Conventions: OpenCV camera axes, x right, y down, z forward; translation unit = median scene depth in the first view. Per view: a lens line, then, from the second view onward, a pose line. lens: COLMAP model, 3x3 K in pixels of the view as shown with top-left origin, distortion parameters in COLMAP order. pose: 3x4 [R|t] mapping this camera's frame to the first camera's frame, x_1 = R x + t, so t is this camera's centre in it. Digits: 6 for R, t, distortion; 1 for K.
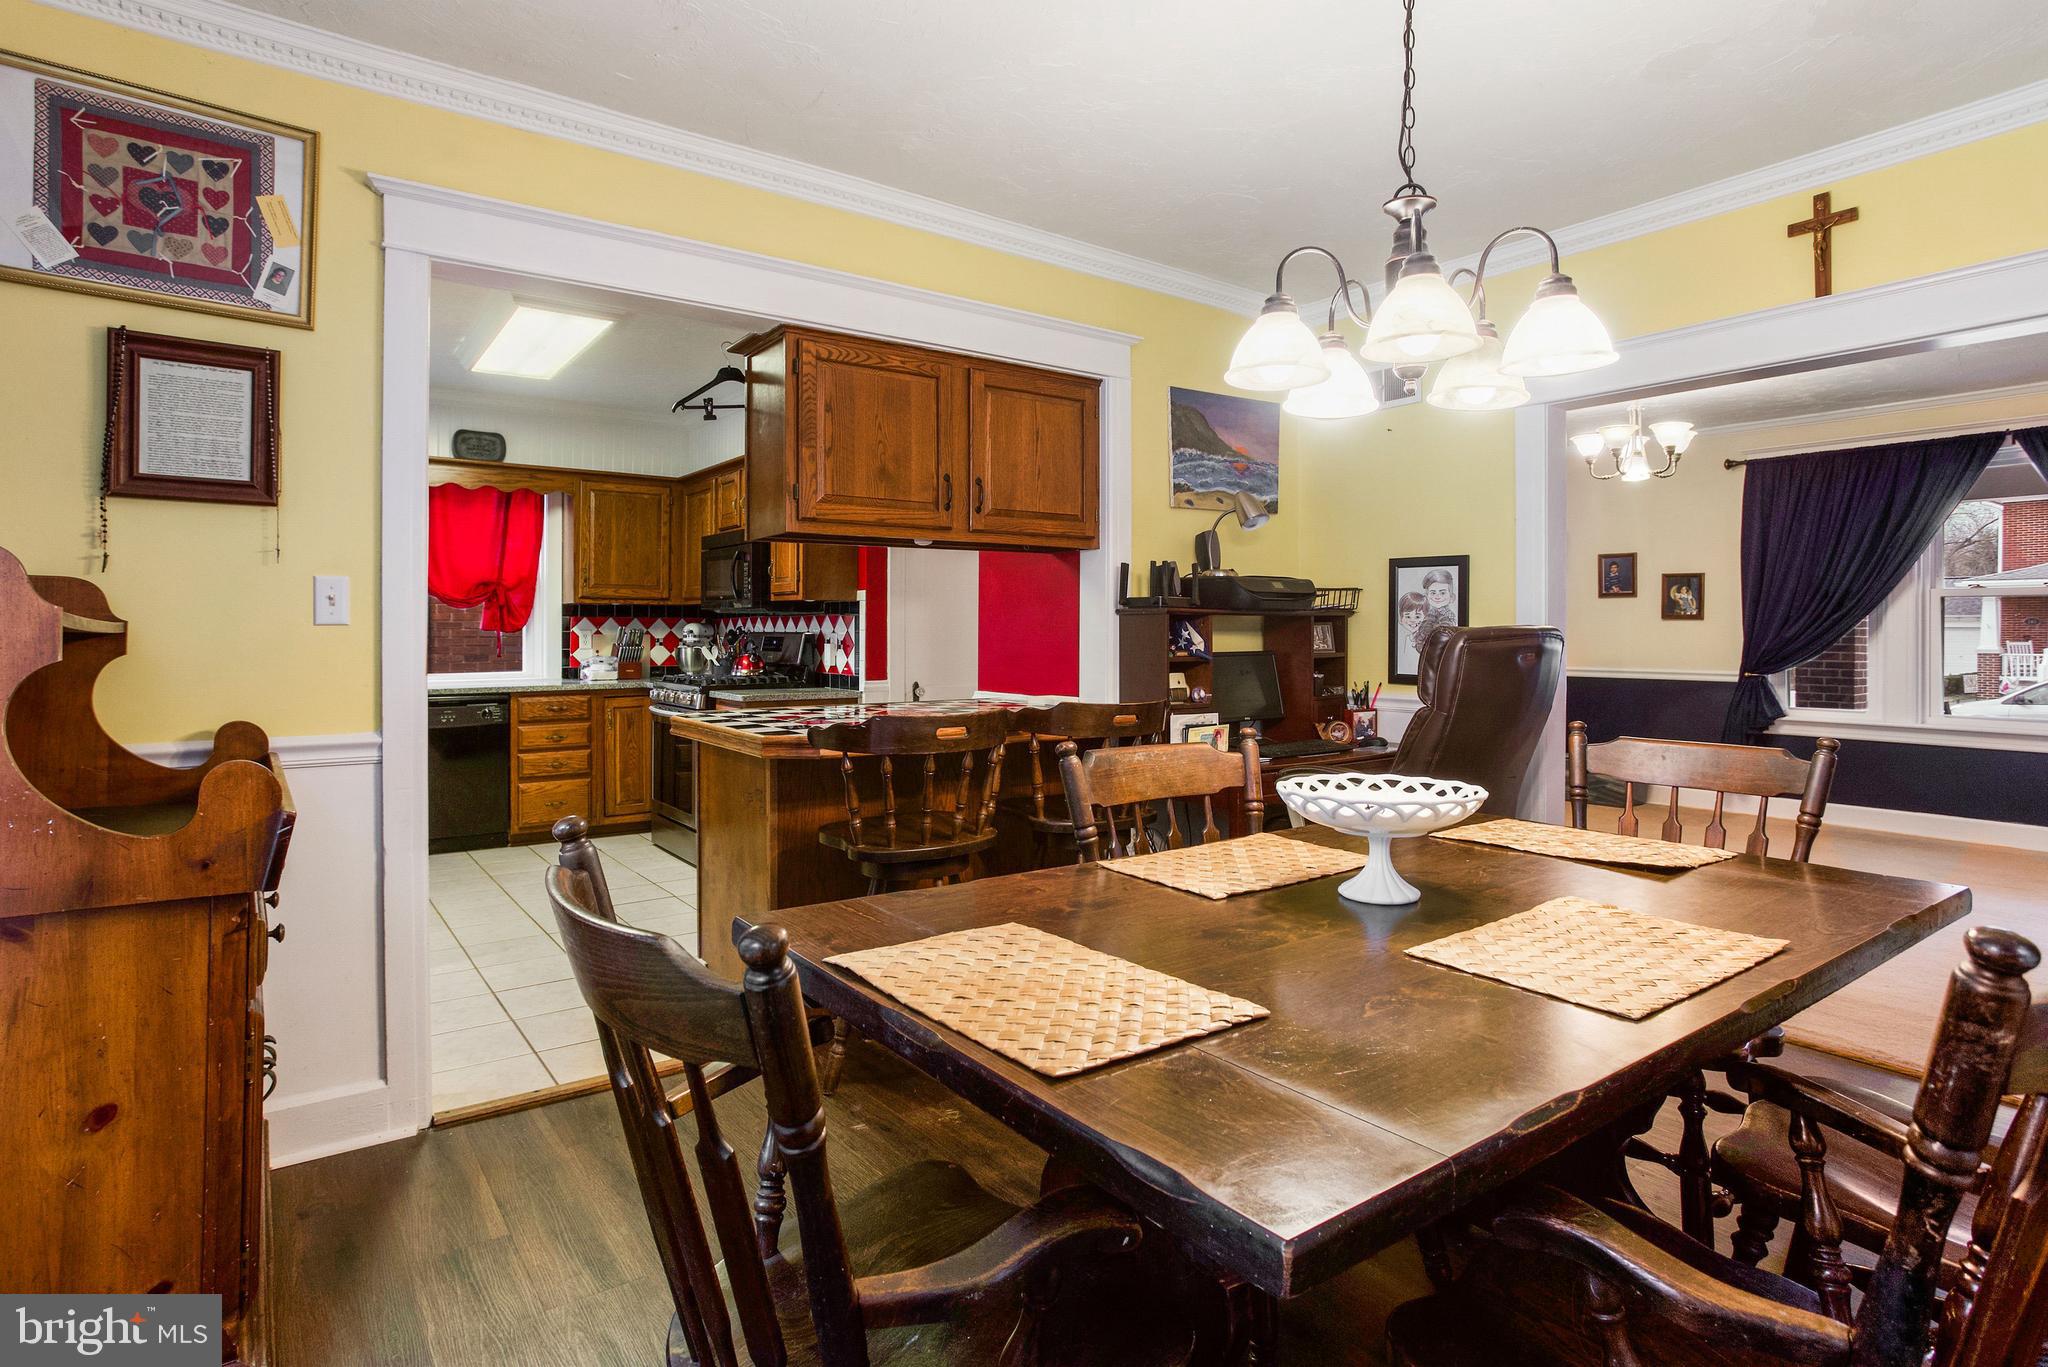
lens RADIAL K [[1051.9, 0, 1003.4], [0, 1051.9, 616.5], [0, 0, 1]] dist [-0.002001, -0.000039]
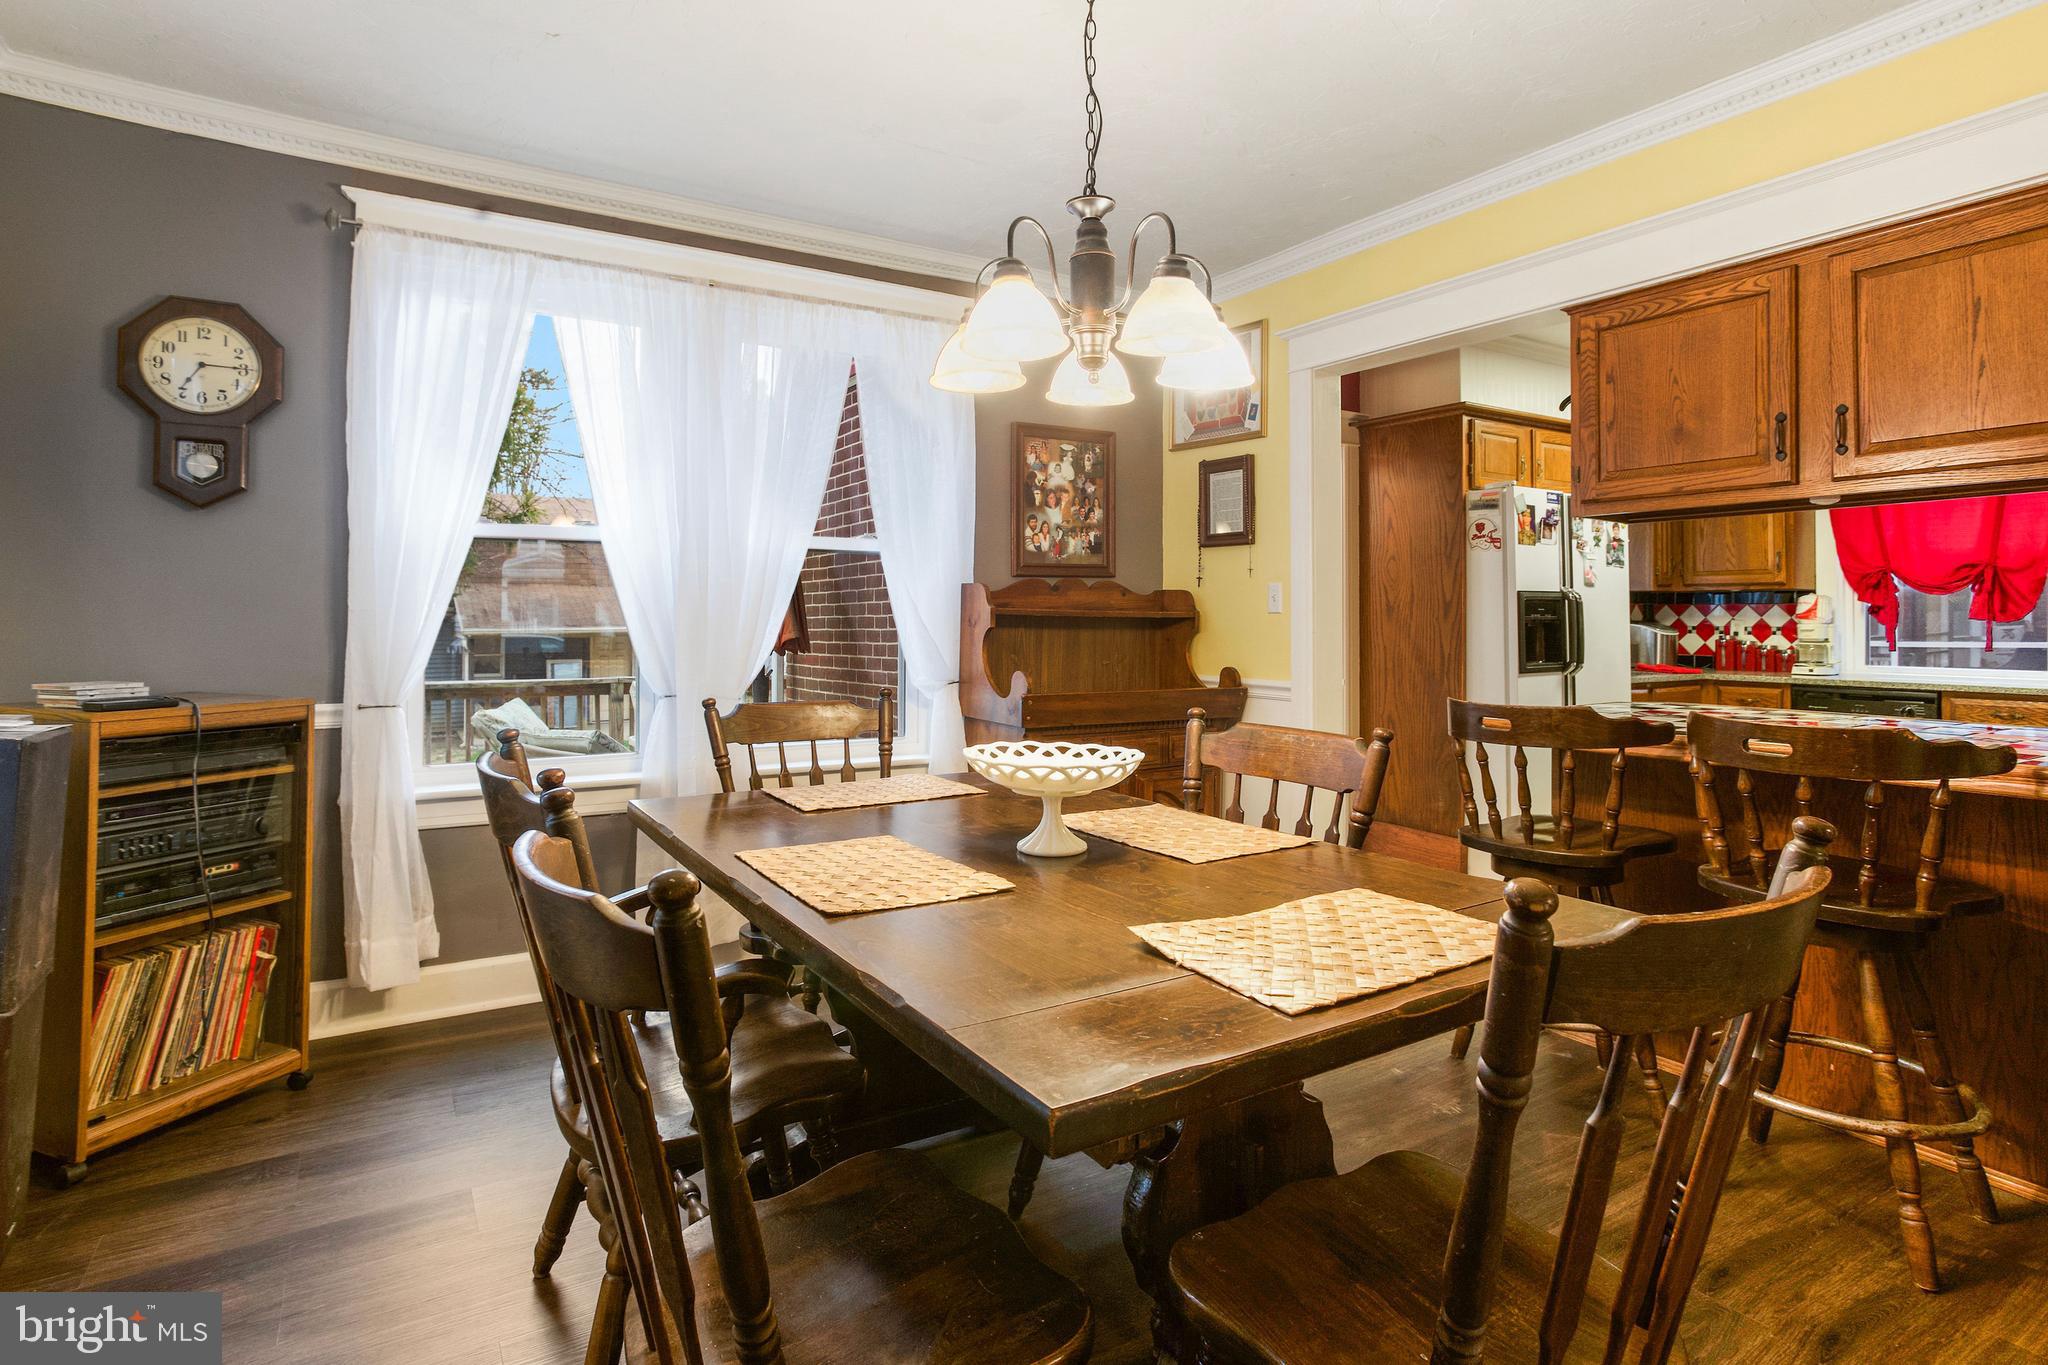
lens RADIAL K [[1065.3, 0, 1015.8], [0, 1065.3, 606.3], [0, 0, 1]] dist [-0.055141, 0.035900]
pose [[-0.063293, -0.008709, -0.997957, 0.424192], [0.005827, 0.999942, -0.009096, 0.005572], [0.997978, -0.006391, -0.063238, 0.279038]]
